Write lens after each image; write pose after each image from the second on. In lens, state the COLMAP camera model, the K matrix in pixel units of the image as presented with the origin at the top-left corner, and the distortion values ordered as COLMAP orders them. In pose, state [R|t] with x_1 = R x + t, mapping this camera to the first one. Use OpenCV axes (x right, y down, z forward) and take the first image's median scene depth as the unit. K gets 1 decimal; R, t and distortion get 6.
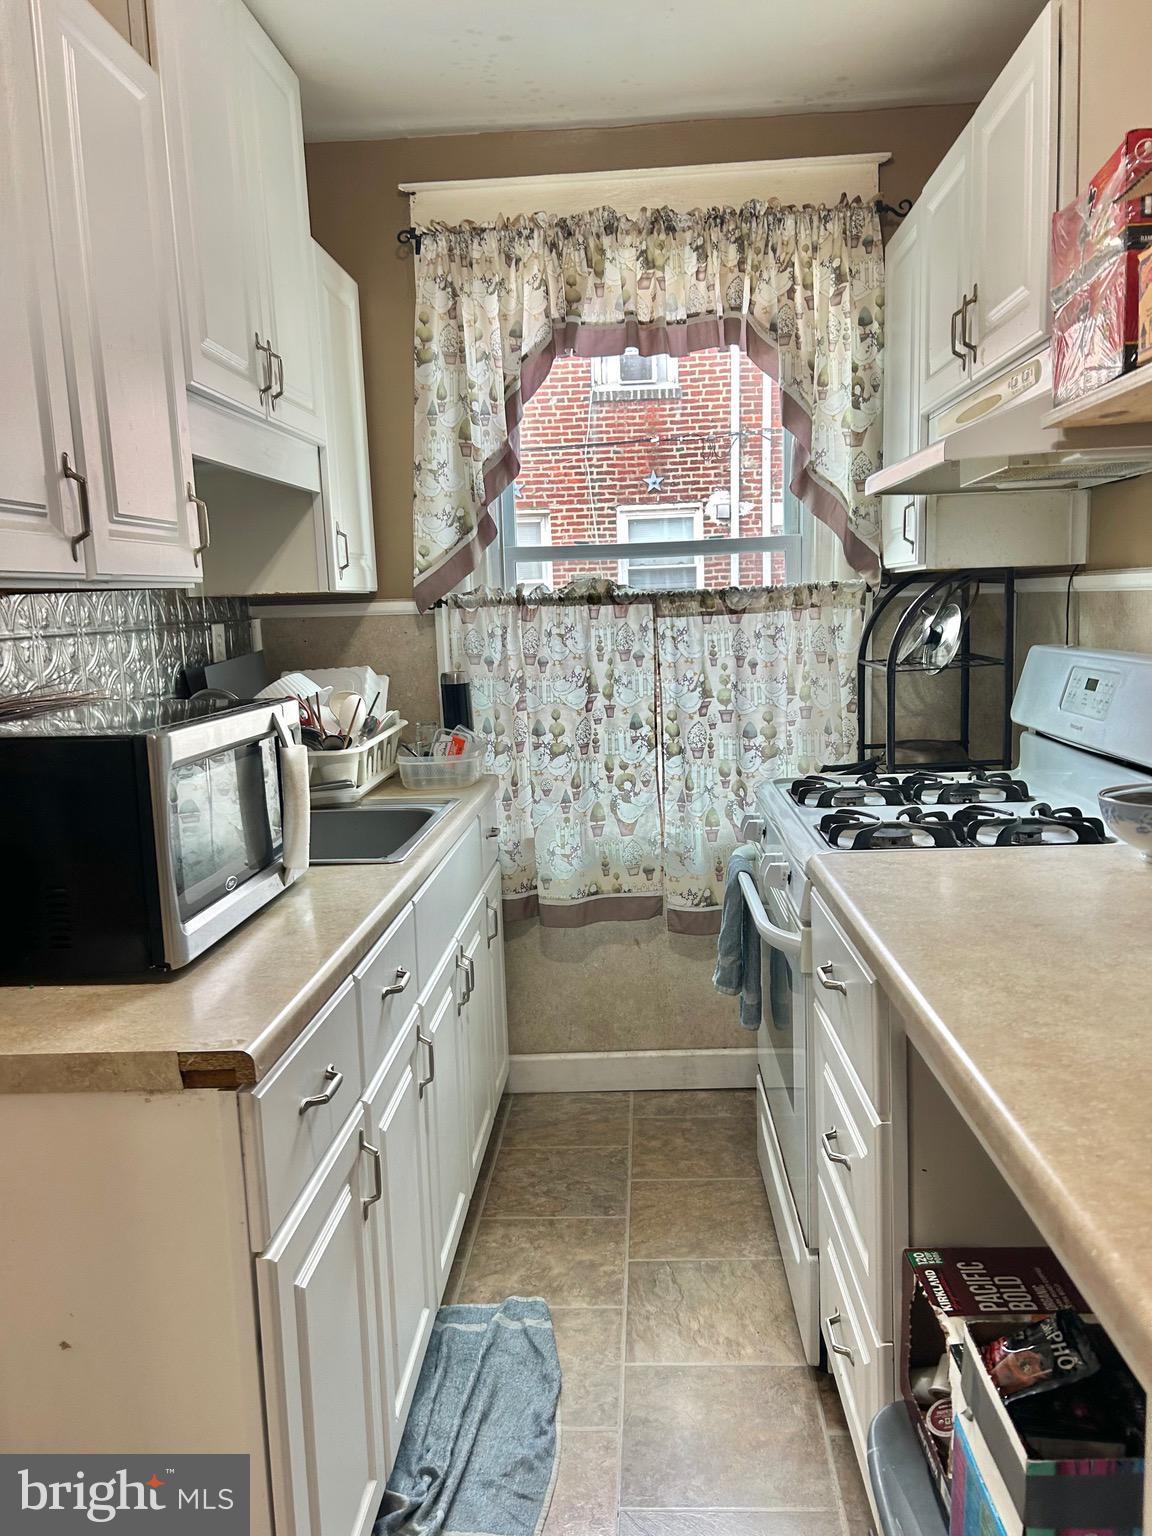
lens RADIAL K [[1158.2, 0, 577.1], [0, 1158.2, 769.8], [0, 0, 1]] dist [0.000213, -0.001152]
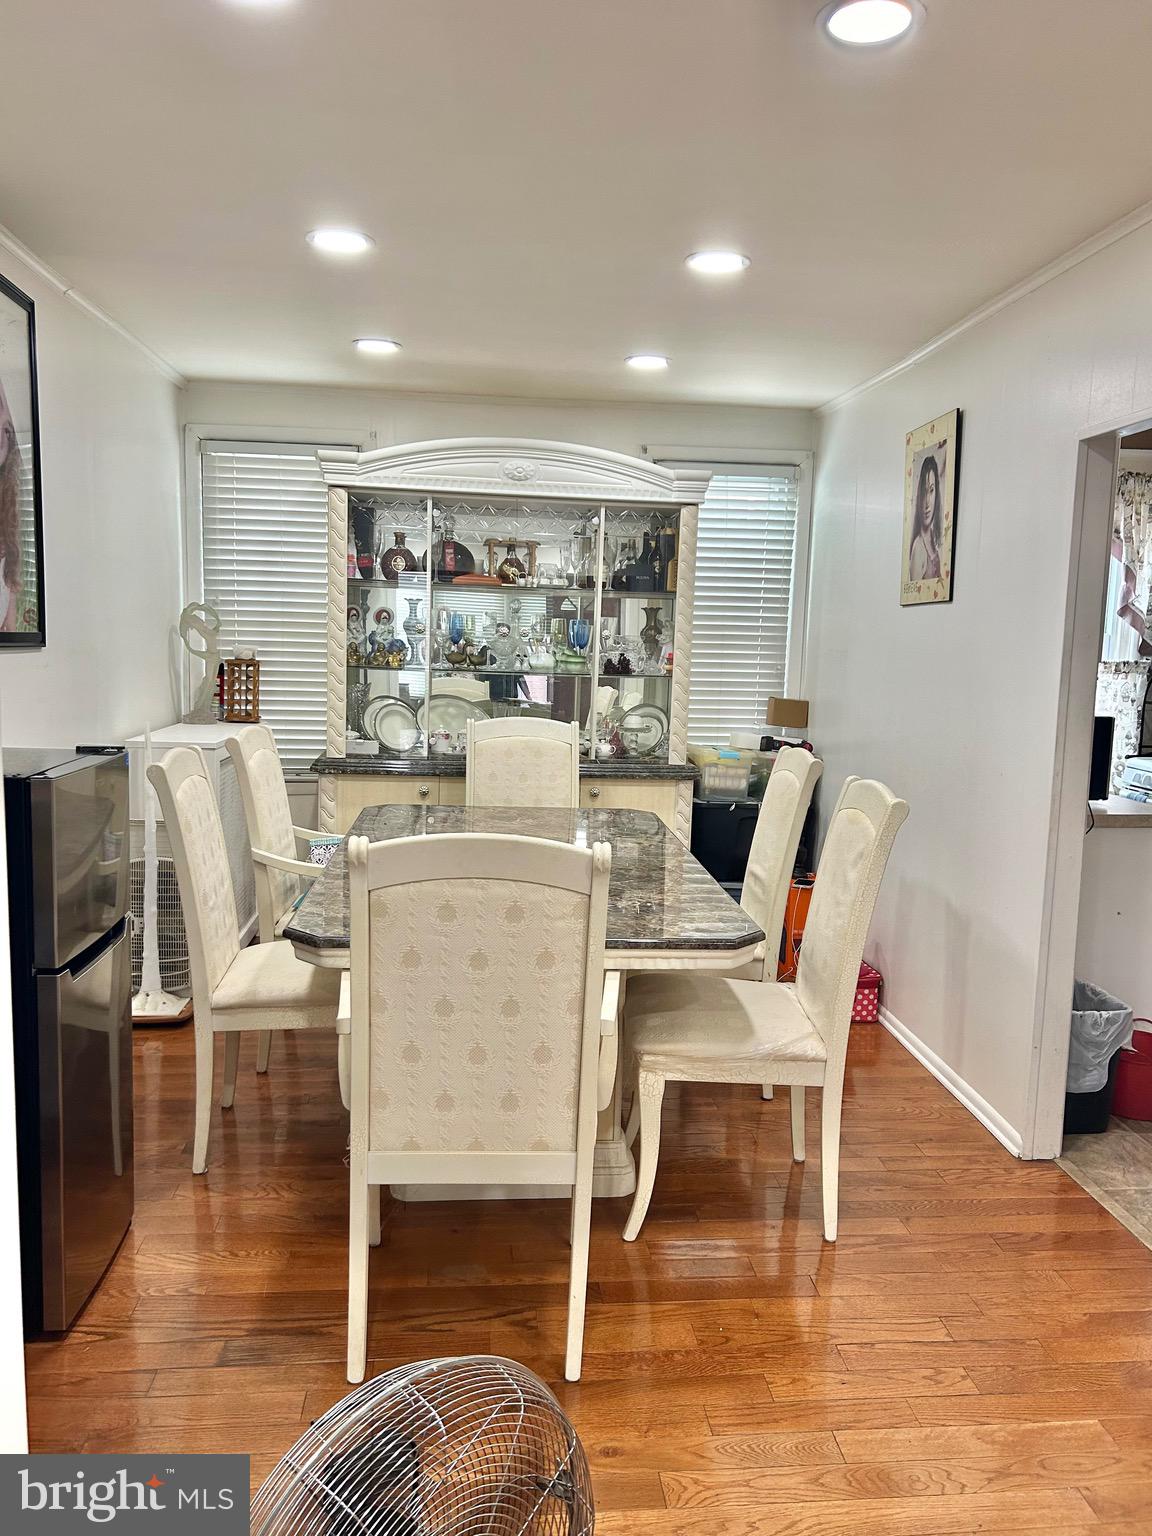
lens RADIAL K [[1158.2, 0, 578.2], [0, 1158.2, 765.9], [0, 0, 1]] dist [0.000213, -0.001152]
pose [[0.988088, 0.045455, 0.147024, -1.015178], [-0.039865, 0.998374, -0.040750, 0.135650], [-0.148637, 0.034403, 0.988293, -0.805236]]
